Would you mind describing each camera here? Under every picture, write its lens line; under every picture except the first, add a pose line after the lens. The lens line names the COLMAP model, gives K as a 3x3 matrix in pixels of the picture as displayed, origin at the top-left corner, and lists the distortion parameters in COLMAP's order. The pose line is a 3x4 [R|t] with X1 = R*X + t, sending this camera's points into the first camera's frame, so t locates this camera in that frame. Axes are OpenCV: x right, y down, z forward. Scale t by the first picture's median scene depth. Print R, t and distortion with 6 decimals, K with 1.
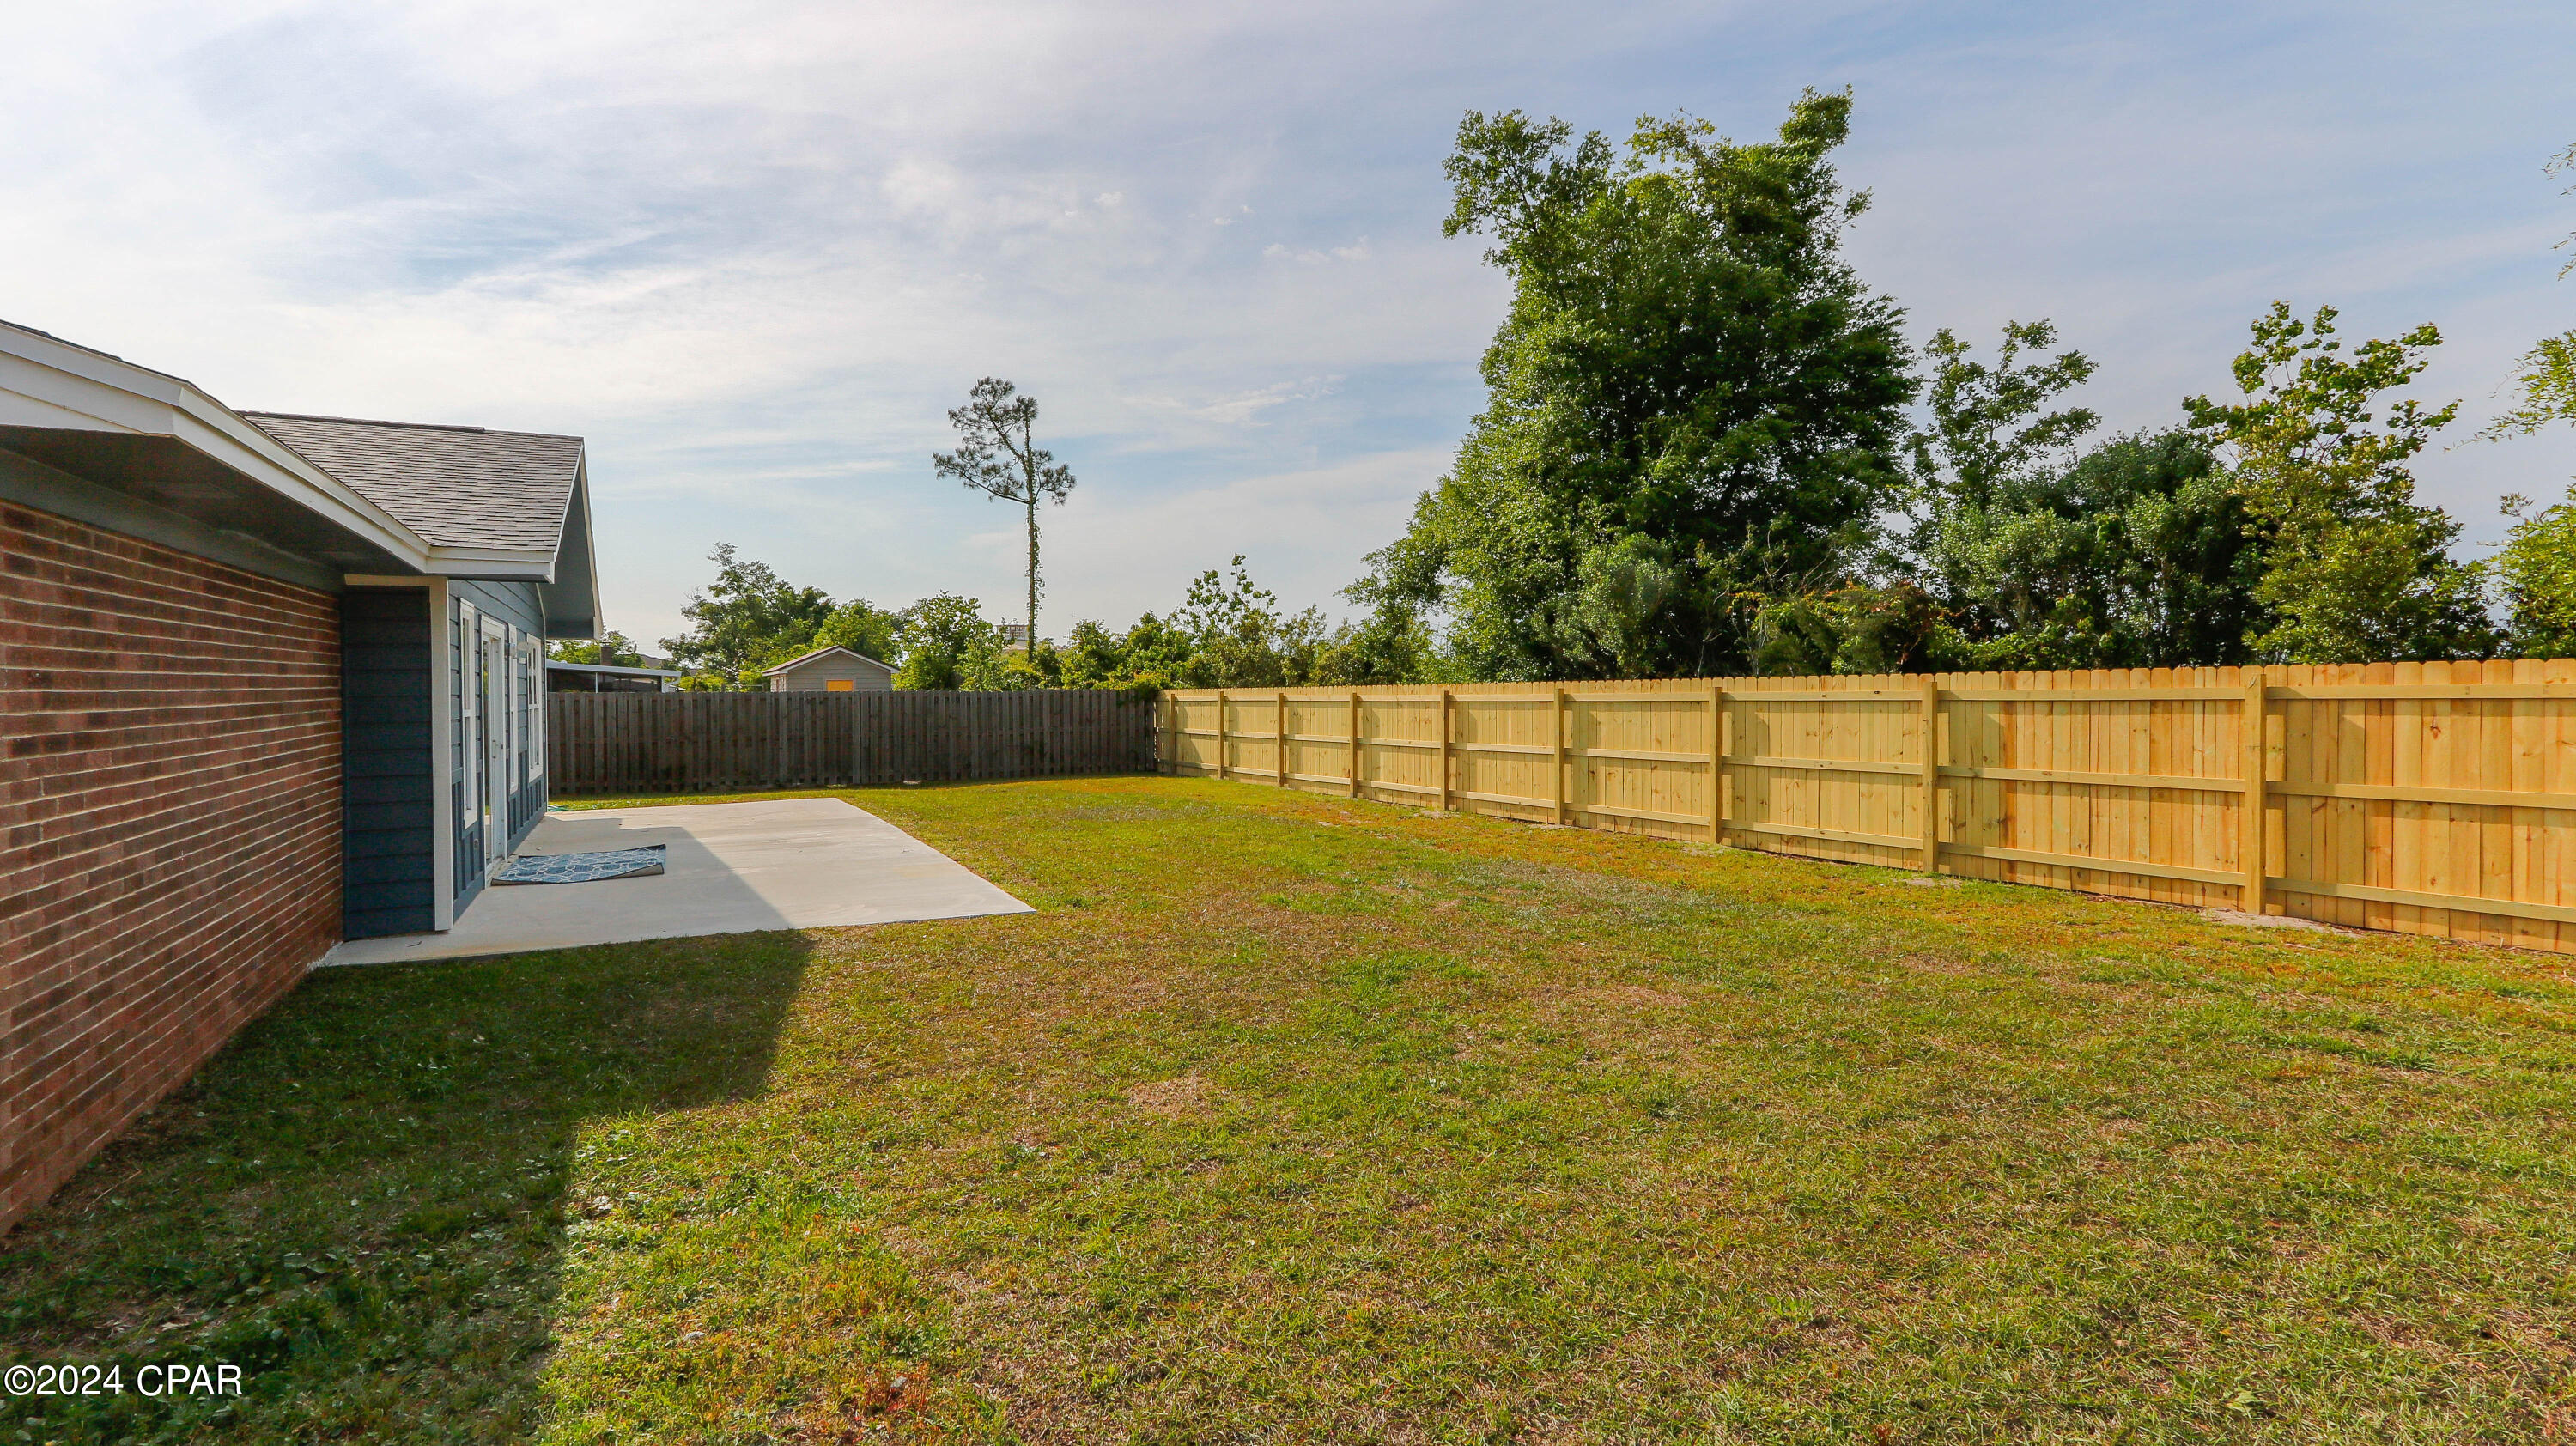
lens RADIAL K [[1209.7, 0, 1257.5], [0, 1209.7, 734.4], [0, 0, 1]] dist [0.003477, 0.000606]
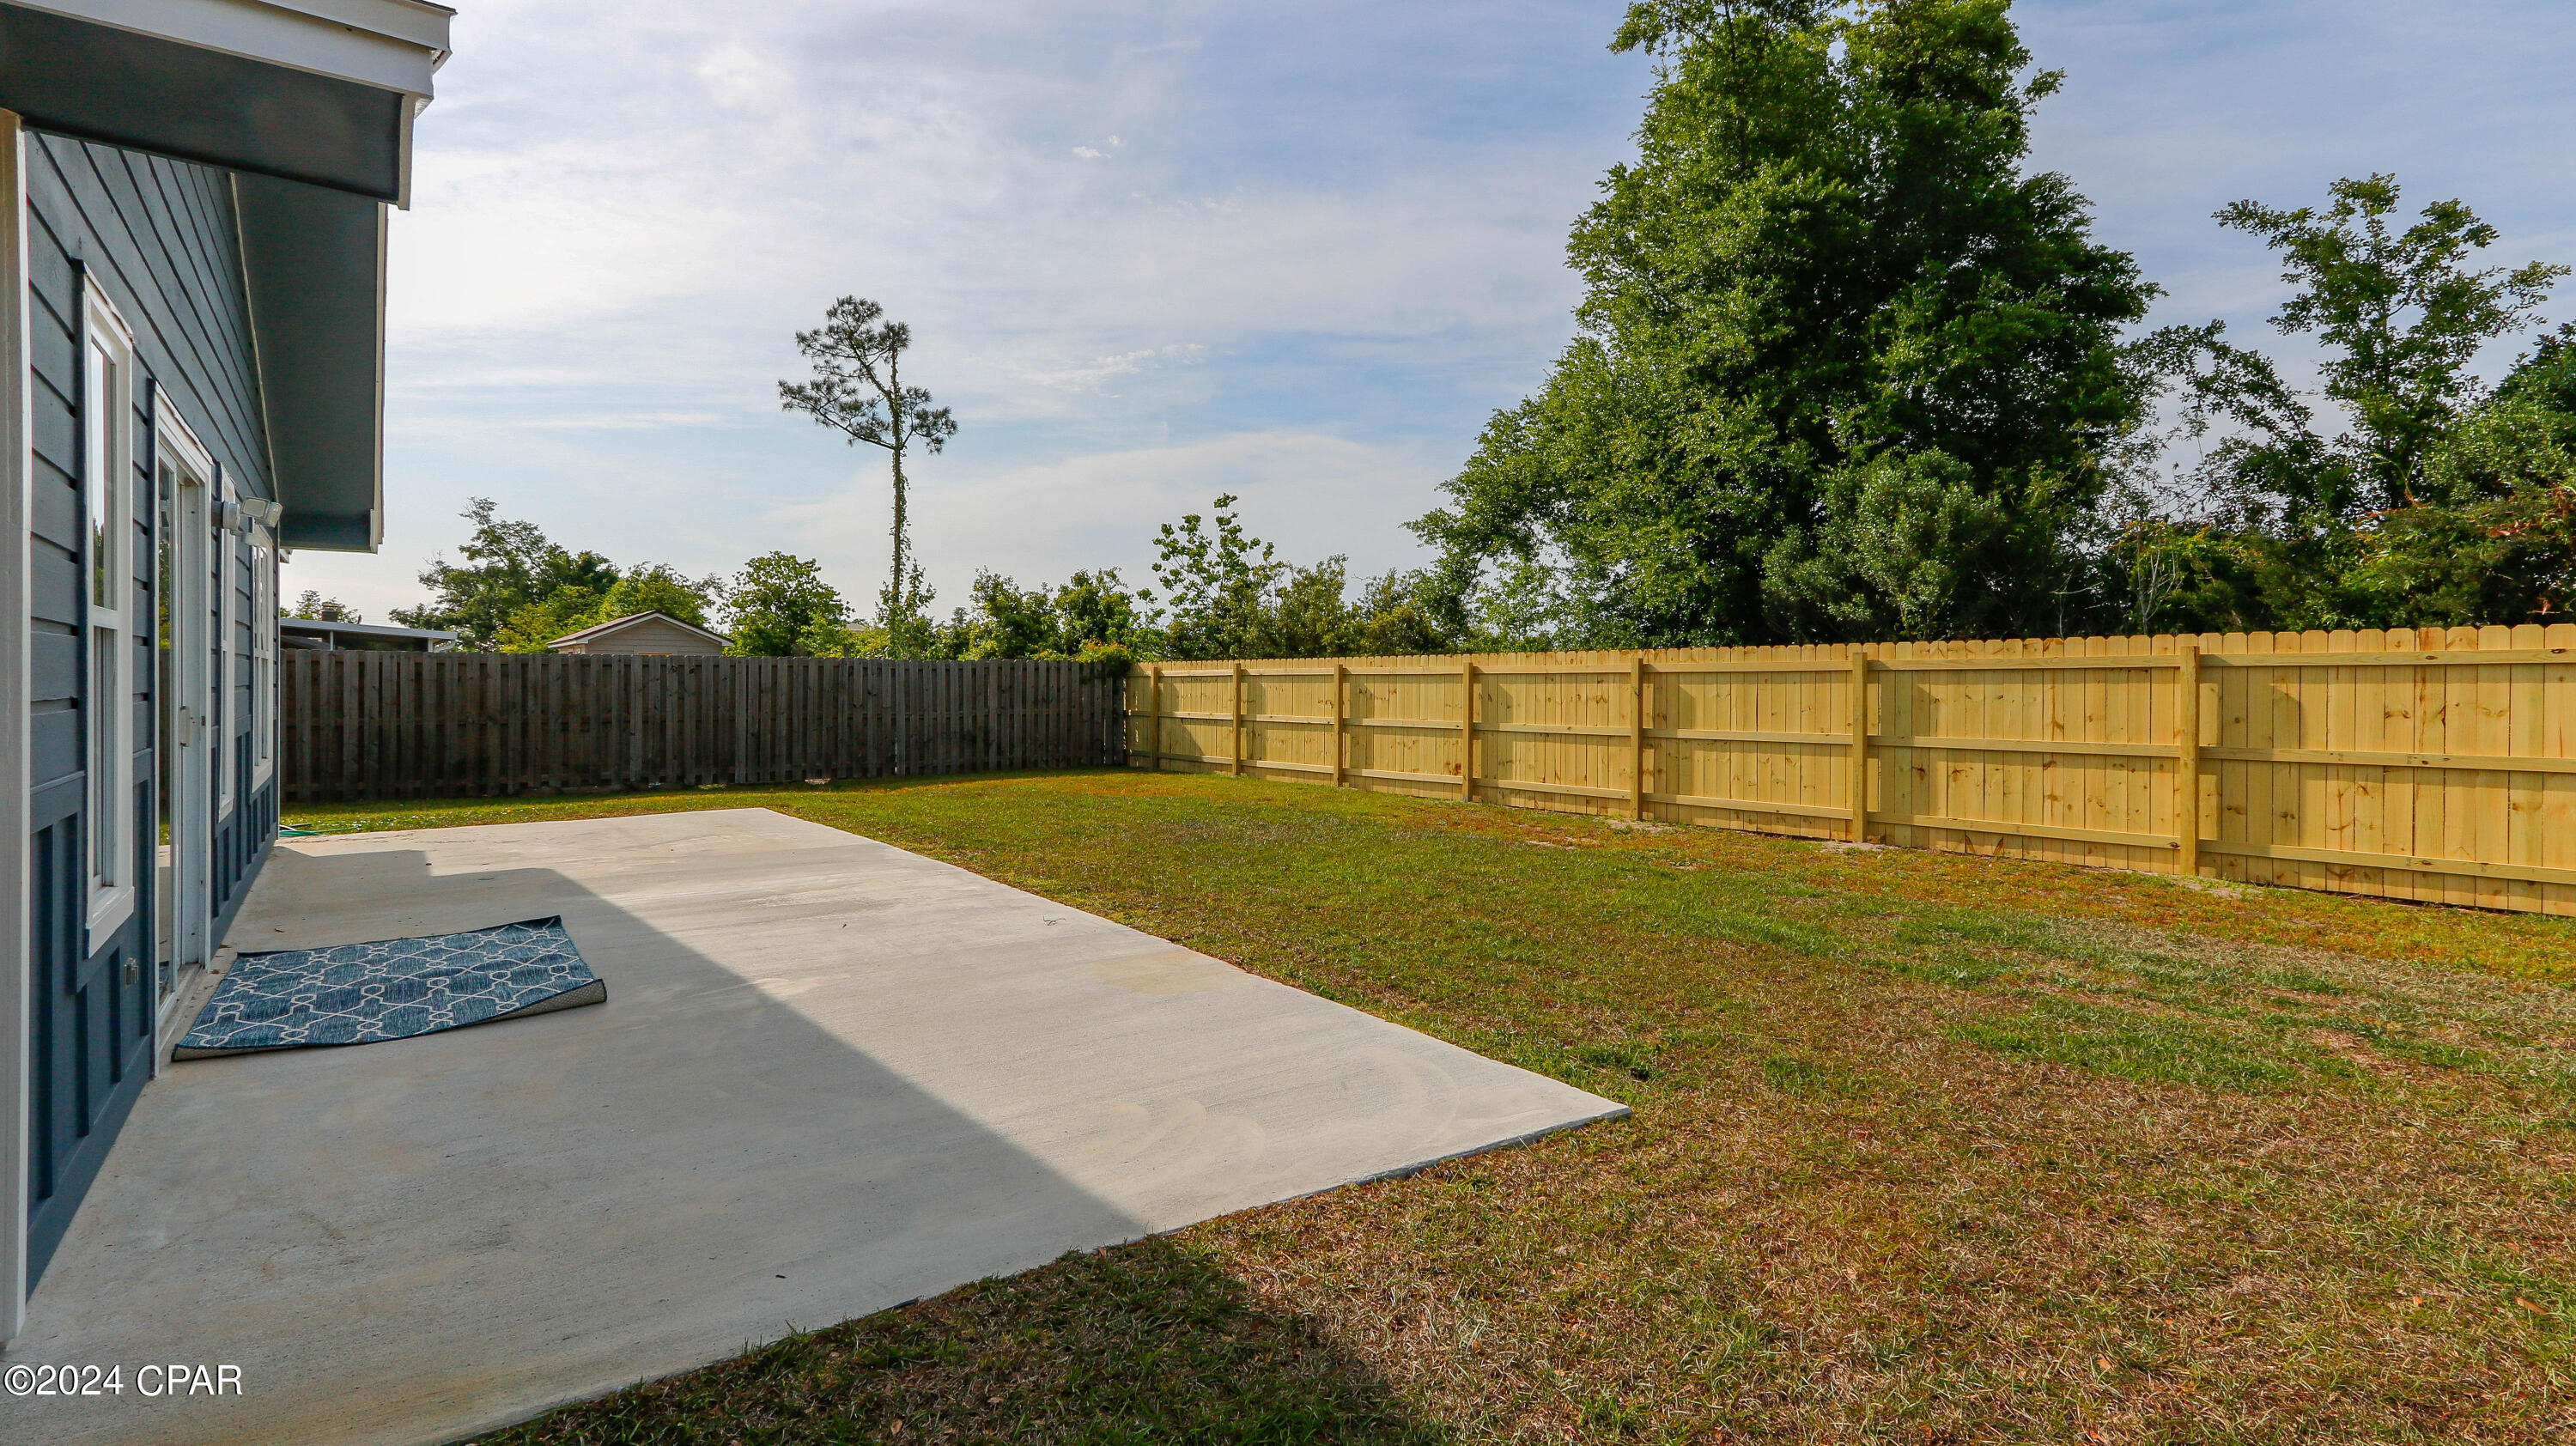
lens RADIAL K [[1176.7, 0, 1244.7], [0, 1176.7, 716.1], [0, 0, 1]] dist [0.000818, 0.000136]
pose [[0.984188, 0.006573, 0.177003, -0.156748], [-0.005000, 0.999944, -0.009334, 0.005209], [-0.177055, 0.008301, 0.984166, 0.245332]]
